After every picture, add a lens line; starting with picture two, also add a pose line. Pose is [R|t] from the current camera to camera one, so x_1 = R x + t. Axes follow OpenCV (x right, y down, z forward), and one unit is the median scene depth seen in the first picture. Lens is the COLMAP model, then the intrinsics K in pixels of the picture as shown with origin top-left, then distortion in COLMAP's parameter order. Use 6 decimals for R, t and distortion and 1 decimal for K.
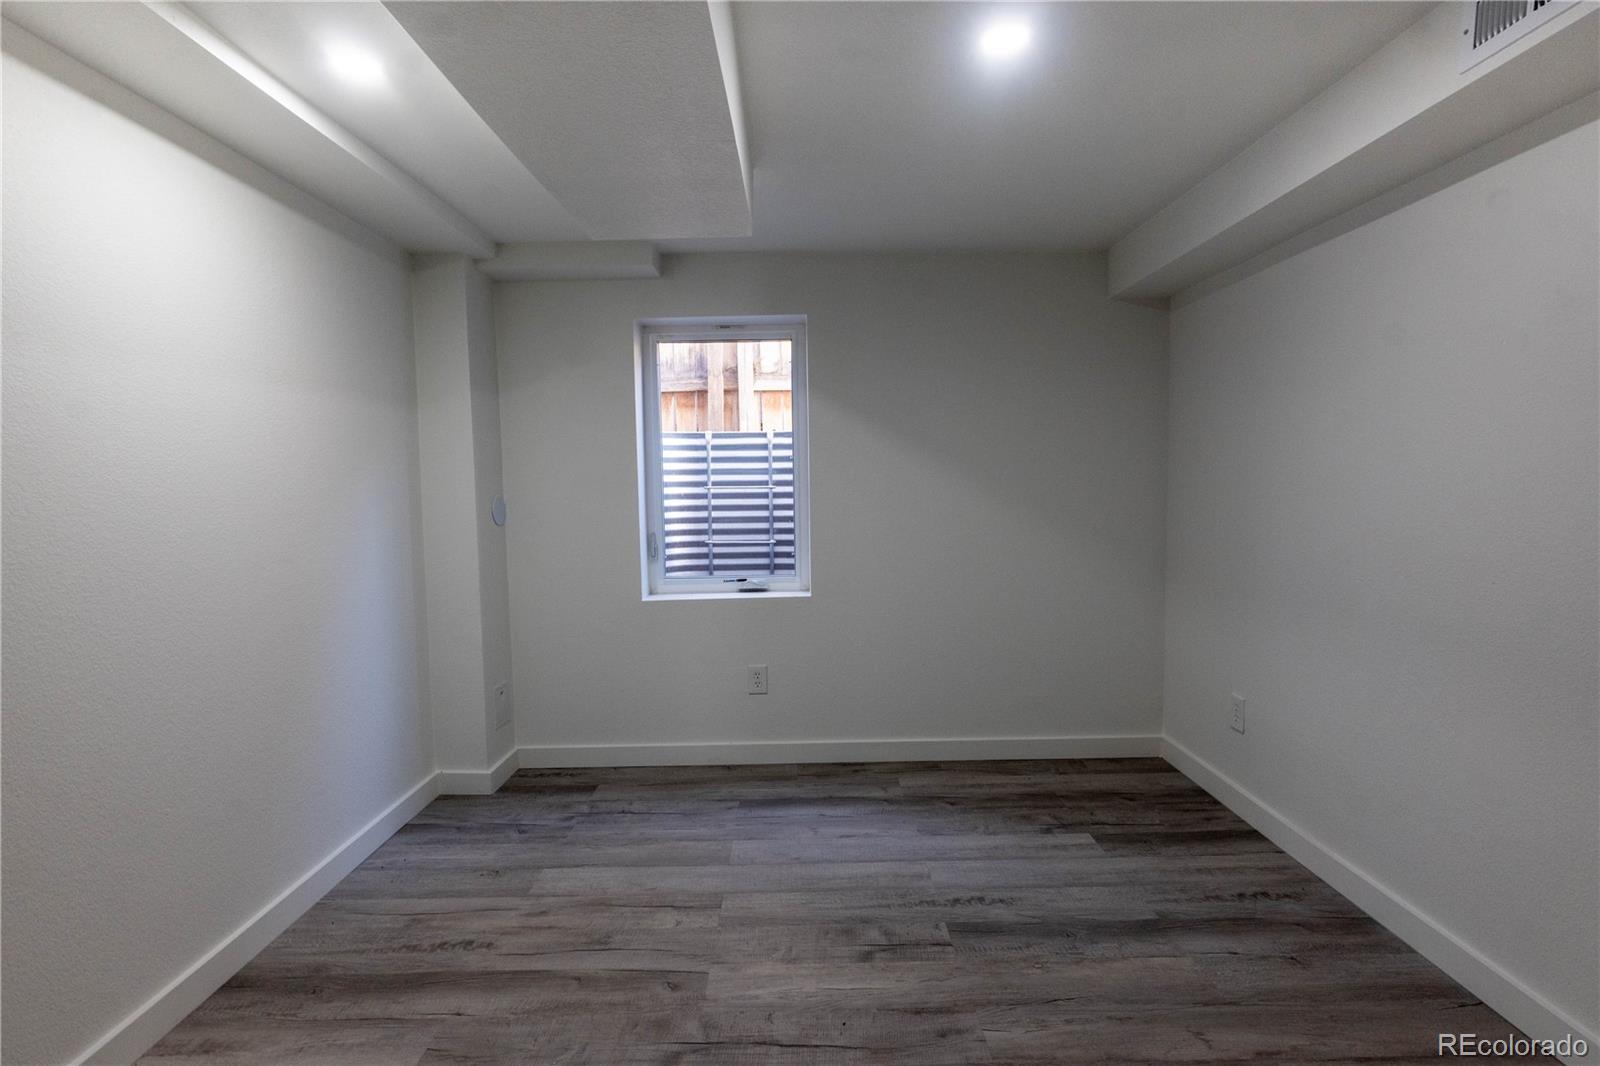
lens RADIAL K [[803.2, 0, 803.8], [0, 803.2, 533.2], [0, 0, 1]] dist [-0.010689, 0.004197]
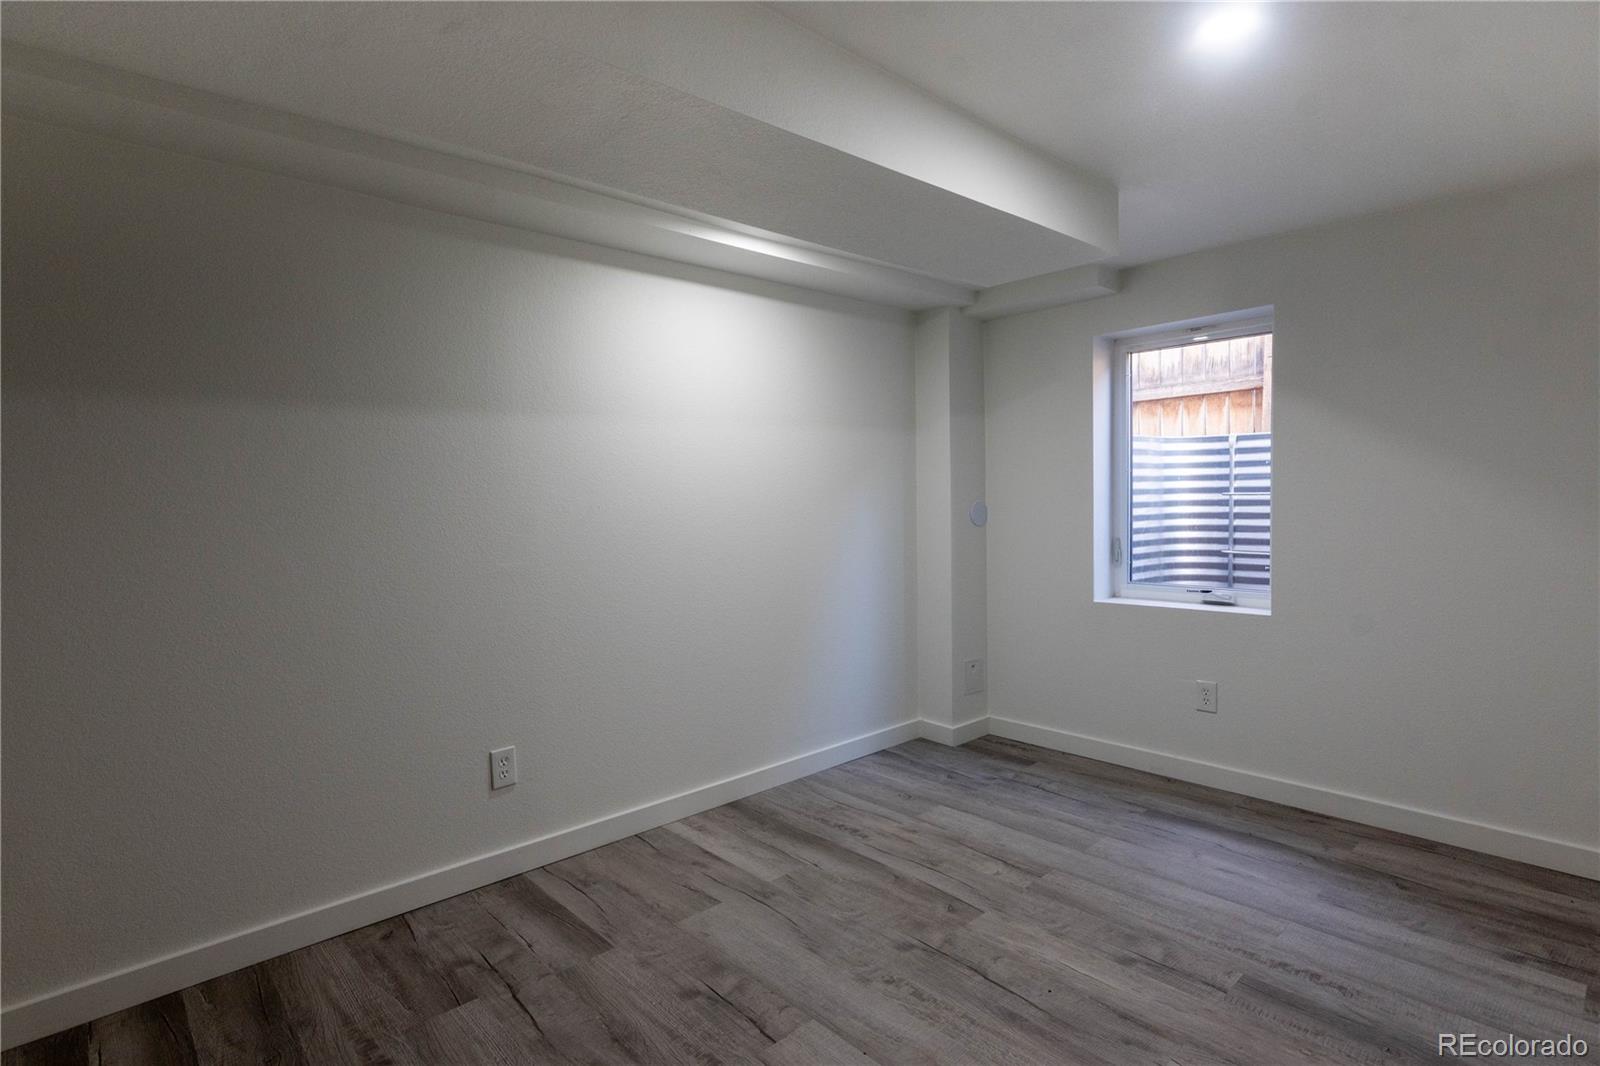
lens RADIAL K [[803.2, 0, 800.9], [0, 803.2, 526.8], [0, 0, 1]] dist [-0.010689, 0.004197]
pose [[0.671614, 0.032413, -0.740192, 0.368112], [-0.040980, 0.999138, 0.006569, -0.005816], [0.739767, 0.025922, 0.672364, 0.002479]]
